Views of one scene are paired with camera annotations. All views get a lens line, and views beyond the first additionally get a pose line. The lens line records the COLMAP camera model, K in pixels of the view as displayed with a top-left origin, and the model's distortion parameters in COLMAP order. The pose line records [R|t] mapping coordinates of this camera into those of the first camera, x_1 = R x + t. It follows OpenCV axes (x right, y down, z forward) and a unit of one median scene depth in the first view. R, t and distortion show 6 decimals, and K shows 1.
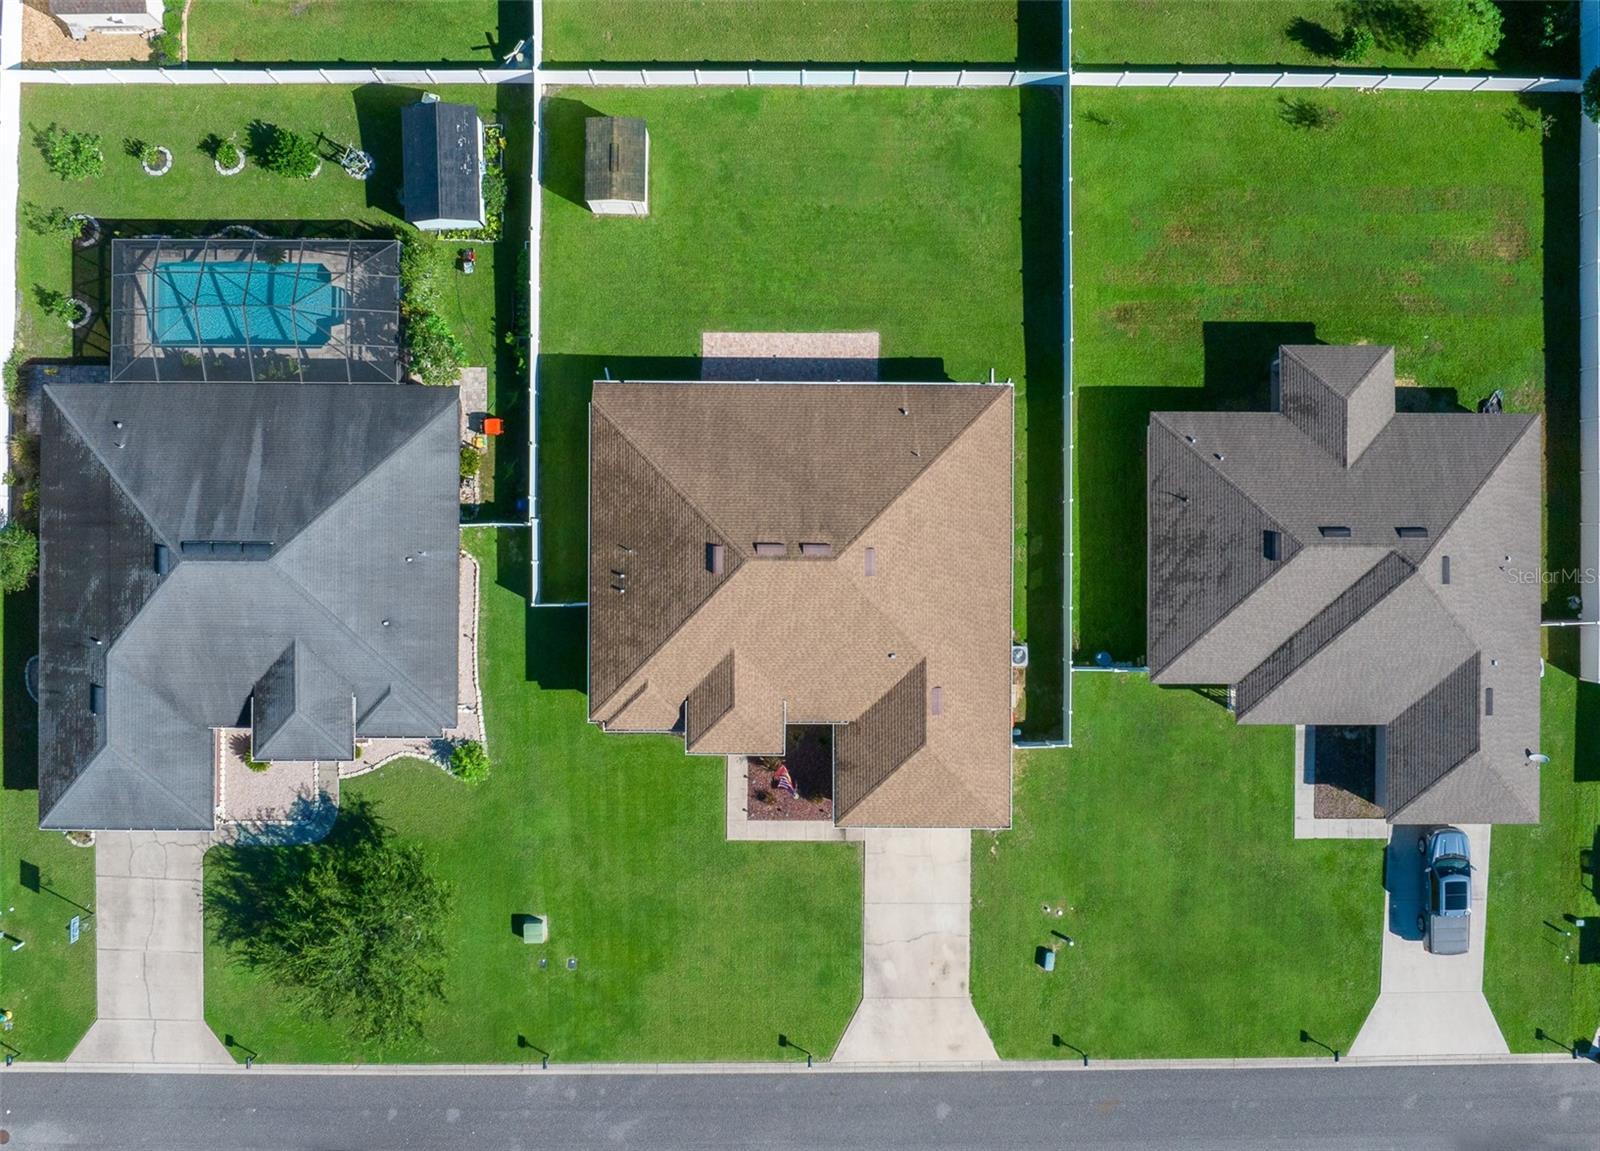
lens RADIAL K [[1535.2, 0, 798.3], [0, 1535.2, 527.8], [0, 0, 1]] dist [-0.012907, -0.003648]
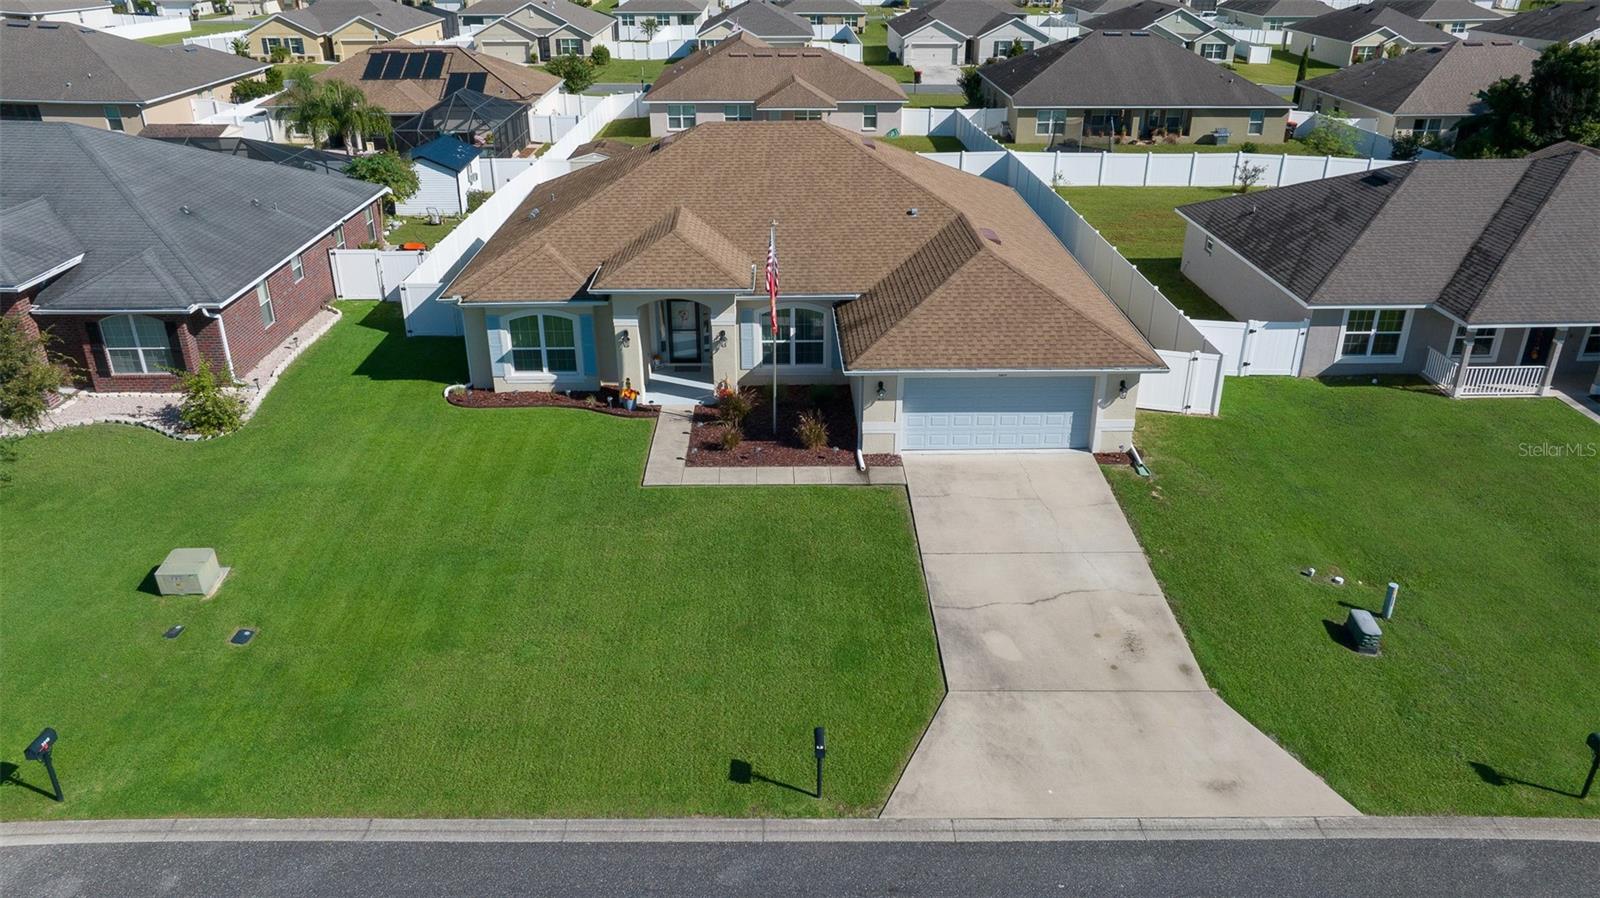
lens RADIAL K [[1118.8, 0, 800.0], [0, 1118.8, 449.0], [0, 0, 1]] dist [-0.020175, 0.004614]
pose [[0.999609, -0.011696, 0.025398, -0.002546], [0.027950, 0.445045, -0.895072, 0.536756], [-0.000834, 0.895432, 0.445198, 0.817210]]
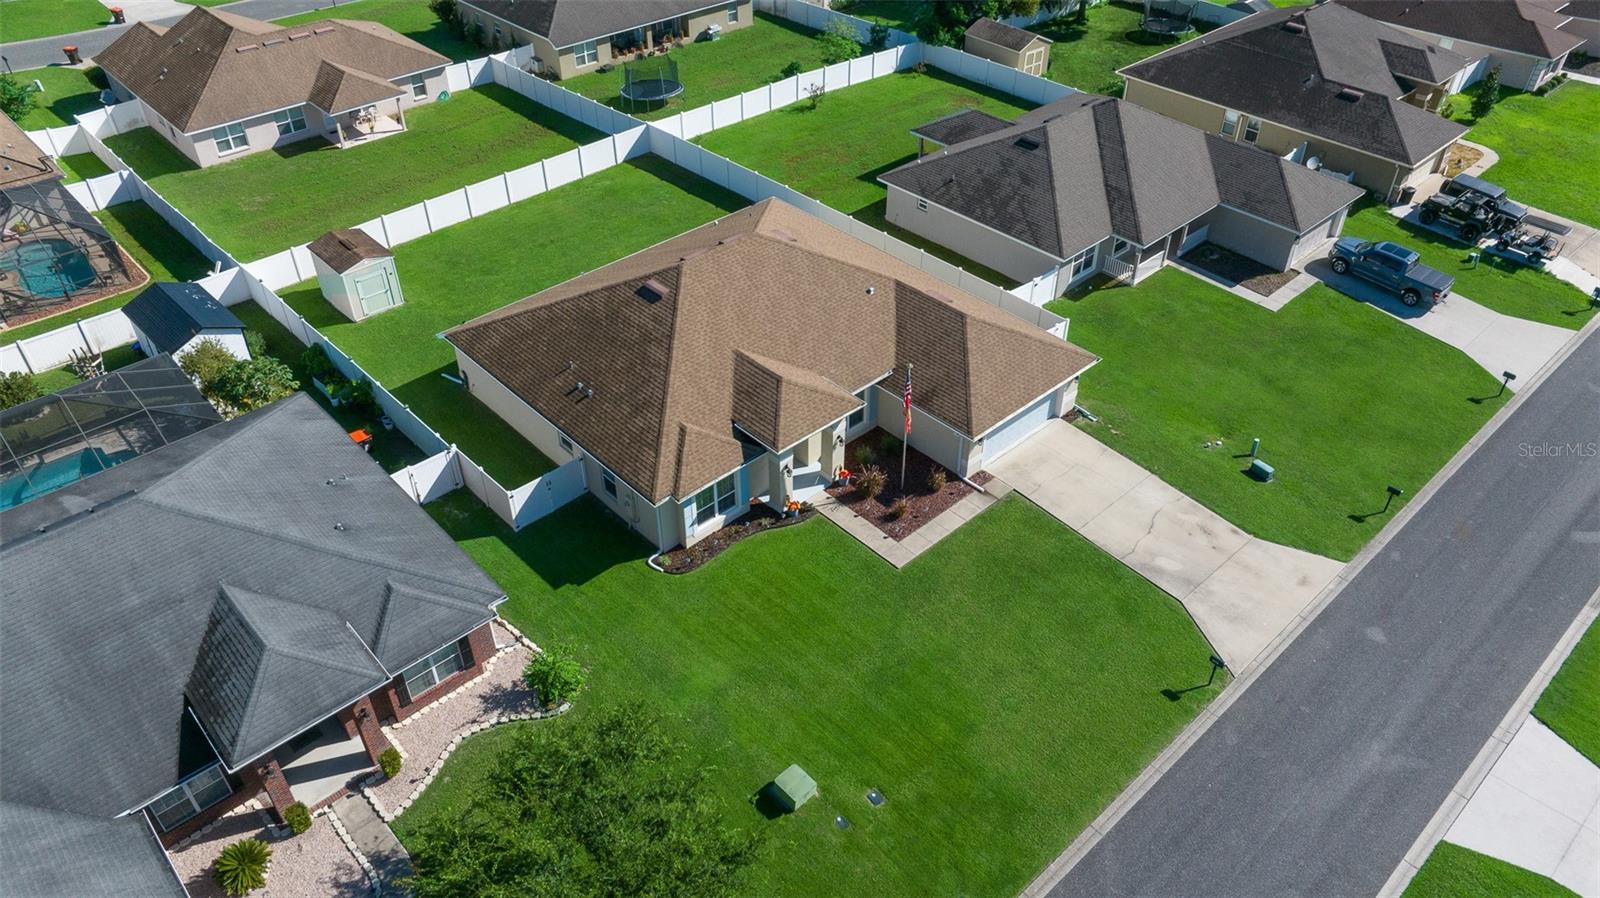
lens RADIAL K [[1118.8, 0, 800.0], [0, 1118.8, 449.0], [0, 0, 1]] dist [-0.020175, 0.004614]
pose [[0.730446, -0.427150, 0.532908, -0.349847], [0.682918, 0.466454, -0.562177, 0.451091], [-0.008443, 0.774573, 0.632428, 0.603207]]
